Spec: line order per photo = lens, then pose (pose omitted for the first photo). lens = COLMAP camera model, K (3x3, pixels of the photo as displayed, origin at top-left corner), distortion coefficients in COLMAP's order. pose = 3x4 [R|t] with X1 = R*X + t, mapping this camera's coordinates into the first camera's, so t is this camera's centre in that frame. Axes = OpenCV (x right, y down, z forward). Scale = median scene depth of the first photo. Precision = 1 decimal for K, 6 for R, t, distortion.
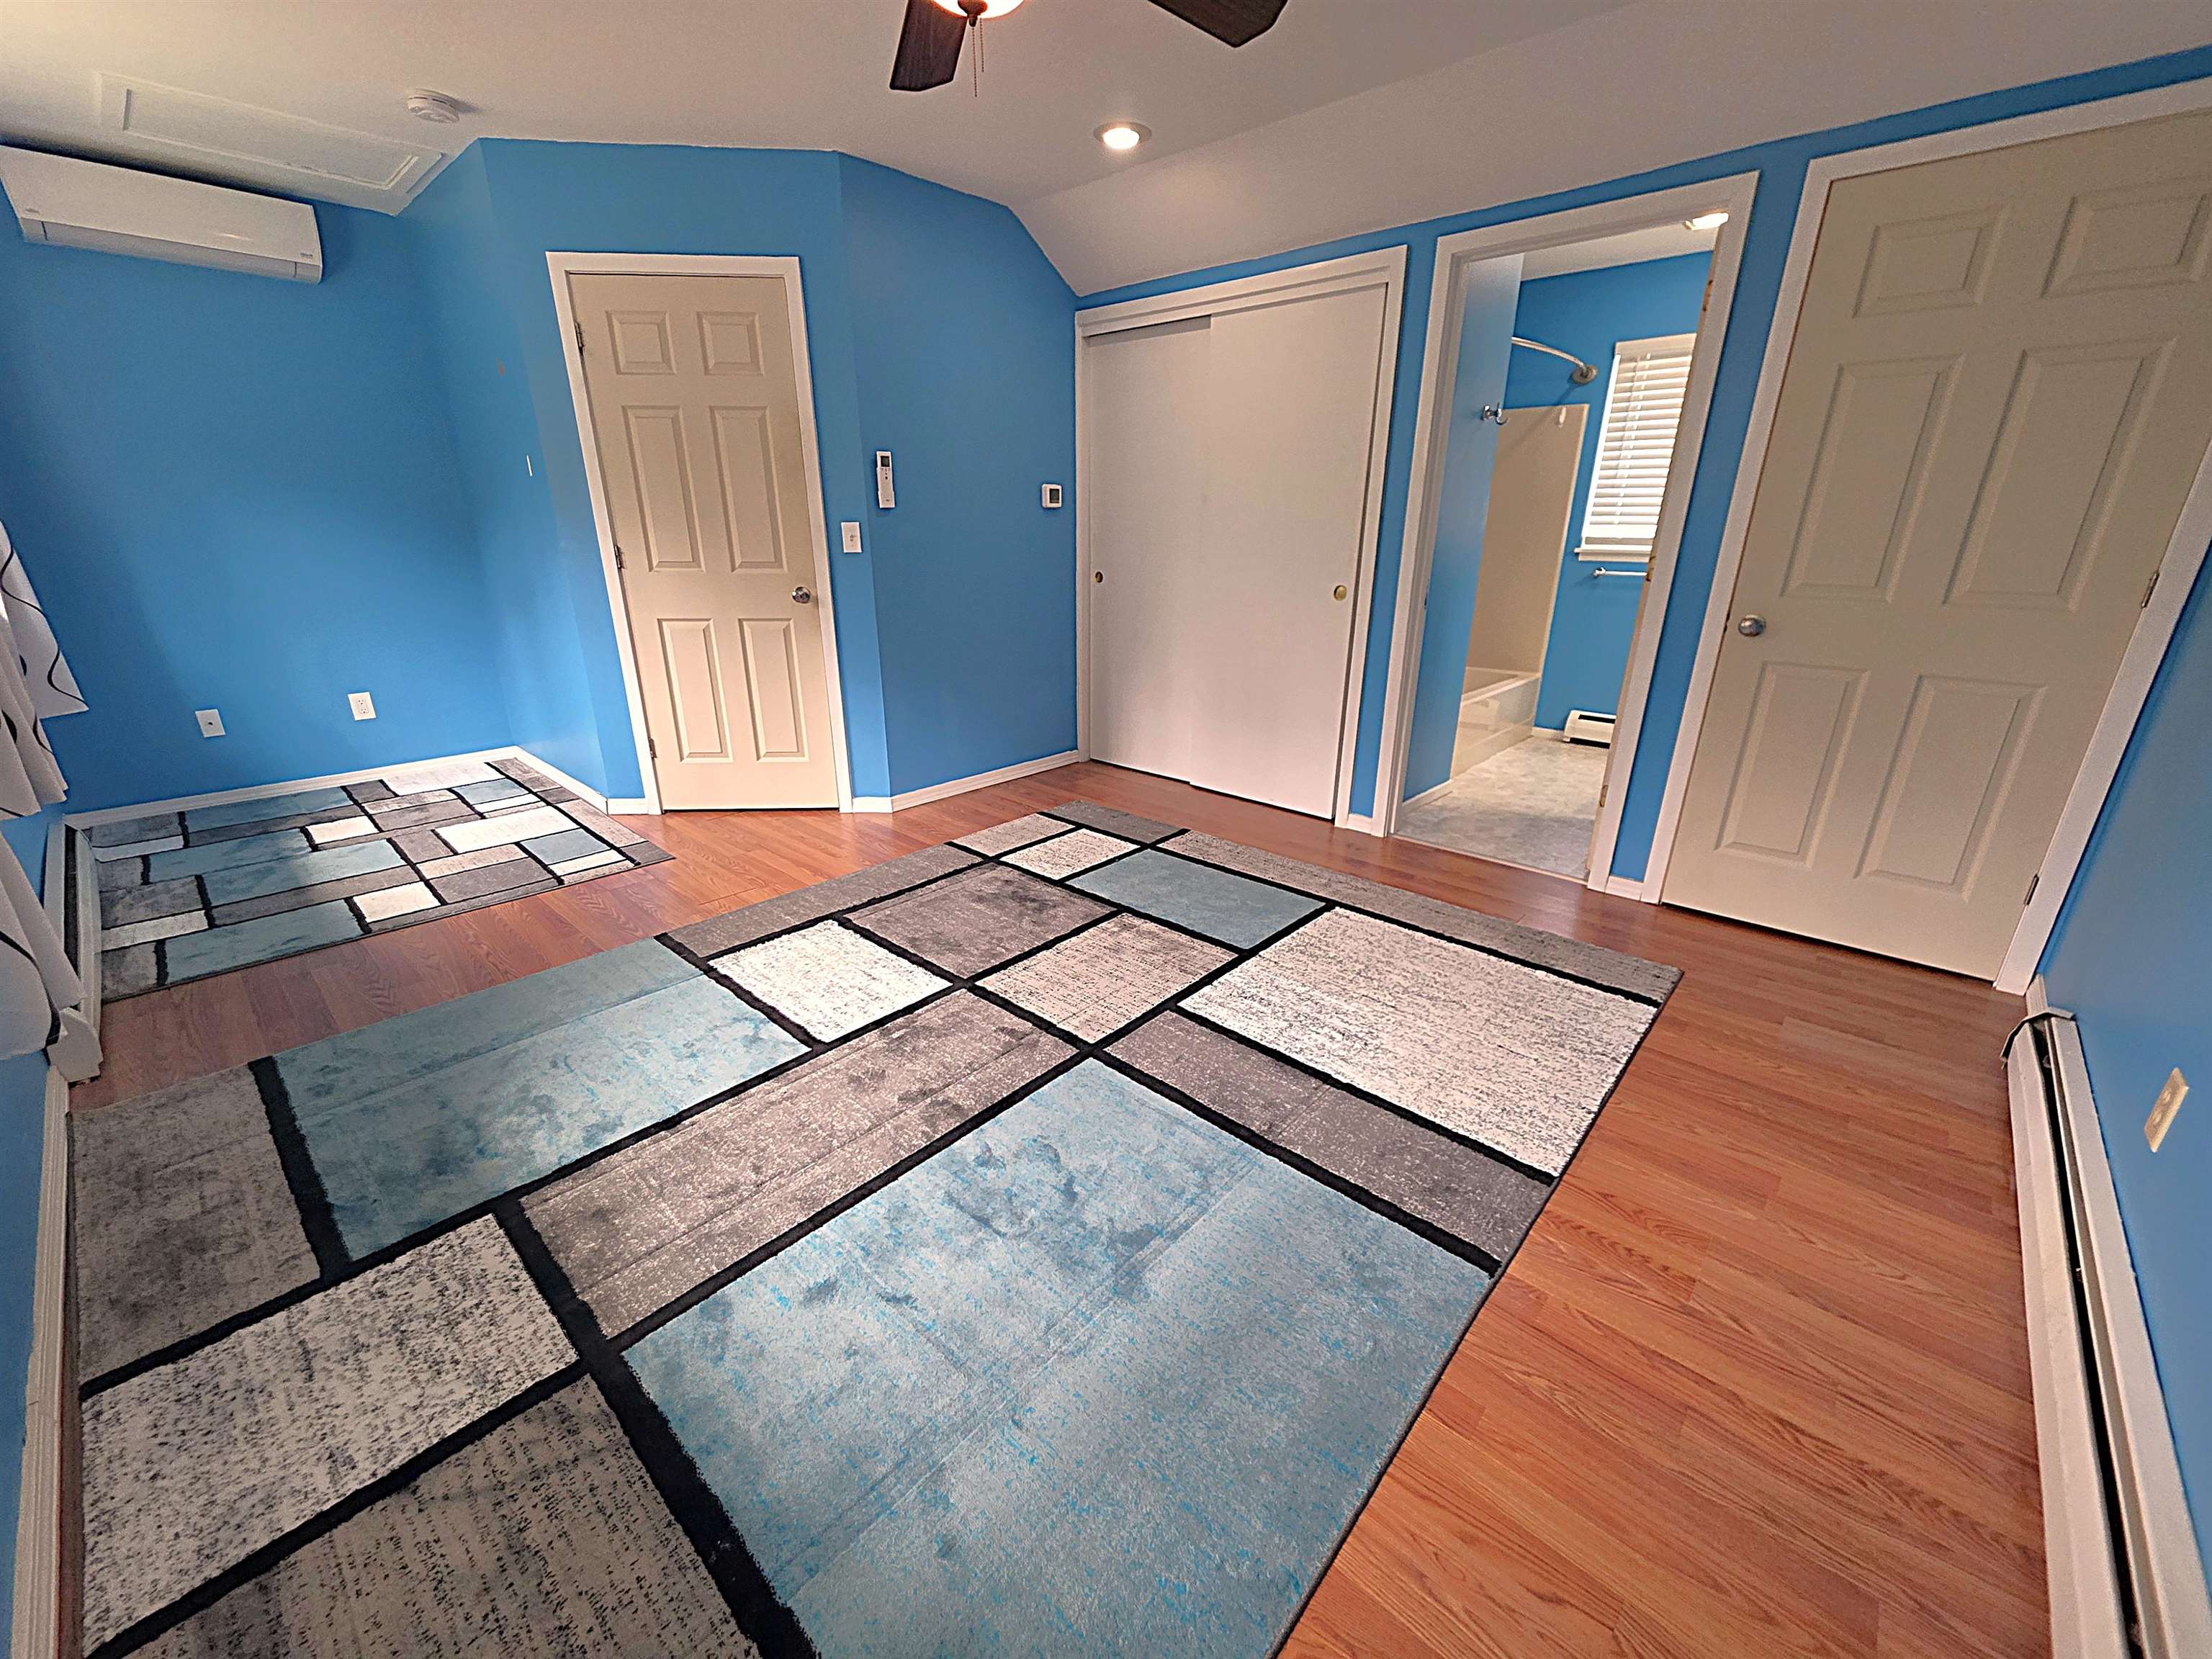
lens RADIAL K [[885.3, 0, 1060.6], [0, 885.3, 823.1], [0, 0, 1]] dist [0.002285, -0.000061]
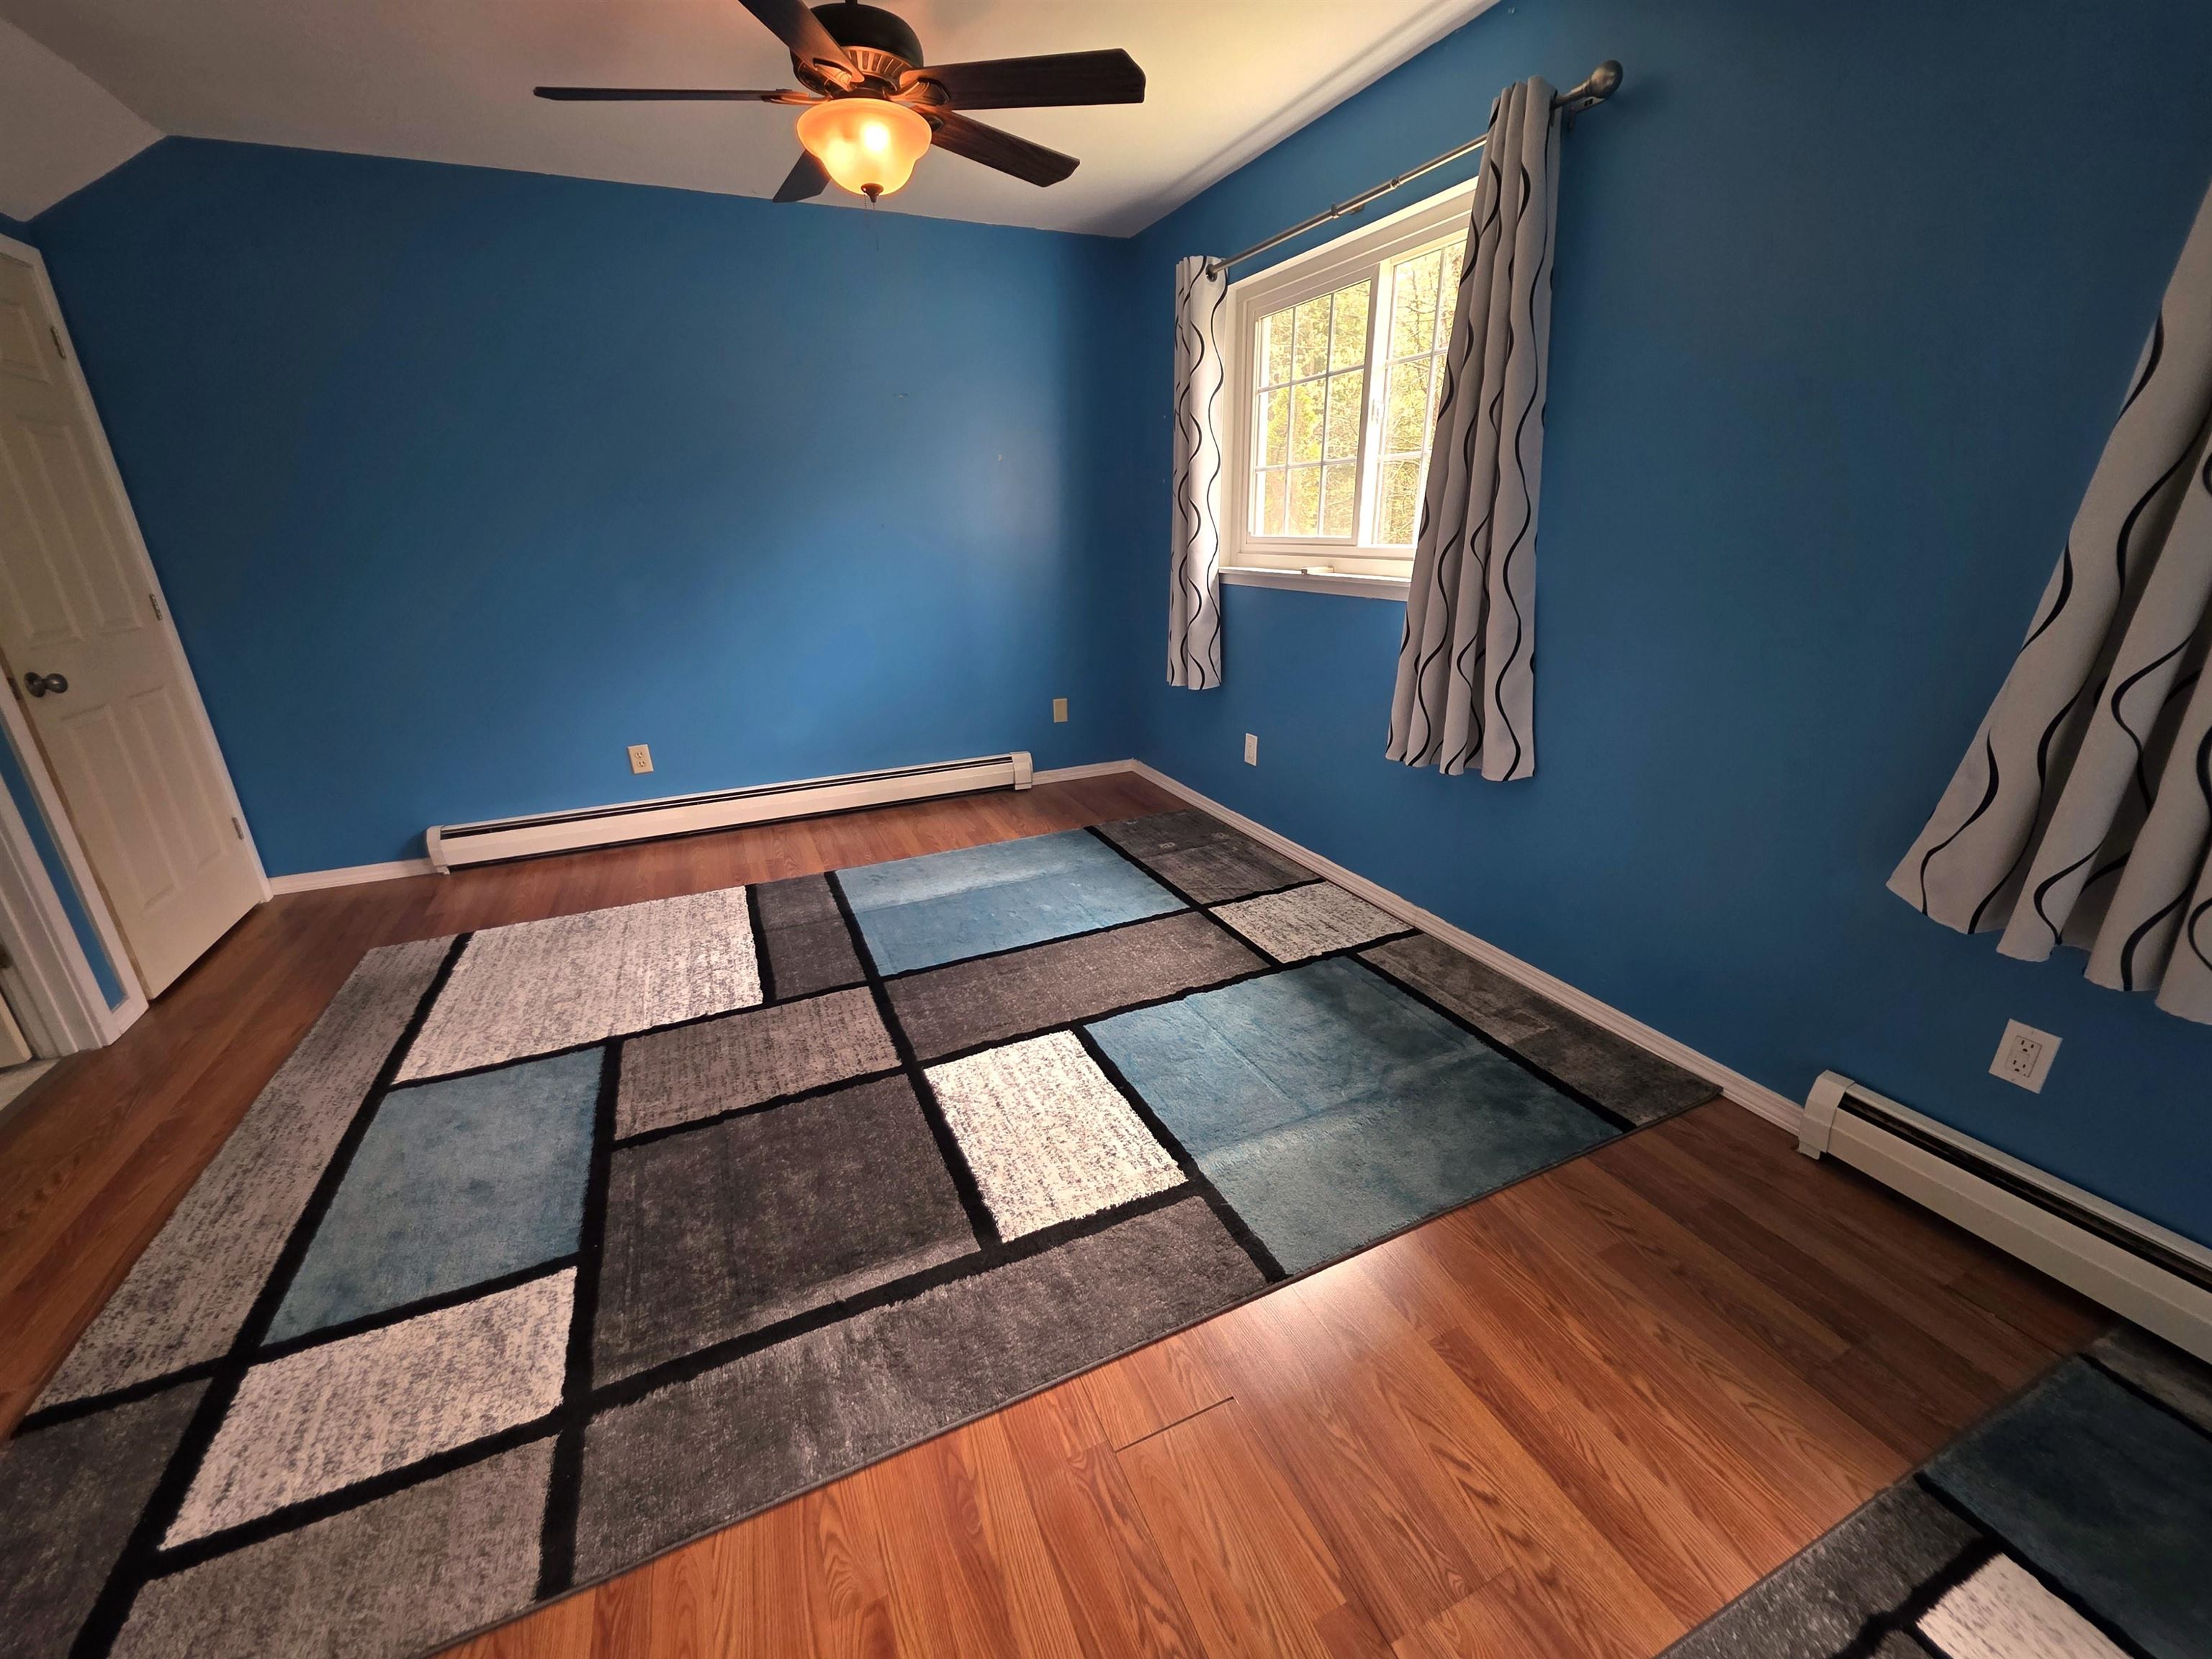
lens RADIAL K [[857.7, 0, 1076.6], [0, 857.7, 828.0], [0, 0, 1]] dist [0.002042, -0.000156]
pose [[-0.923632, -0.117407, 0.364855, -0.546544], [0.139708, 0.783308, 0.605732, -0.512584], [-0.356911, 0.610446, -0.707086, 1.379408]]
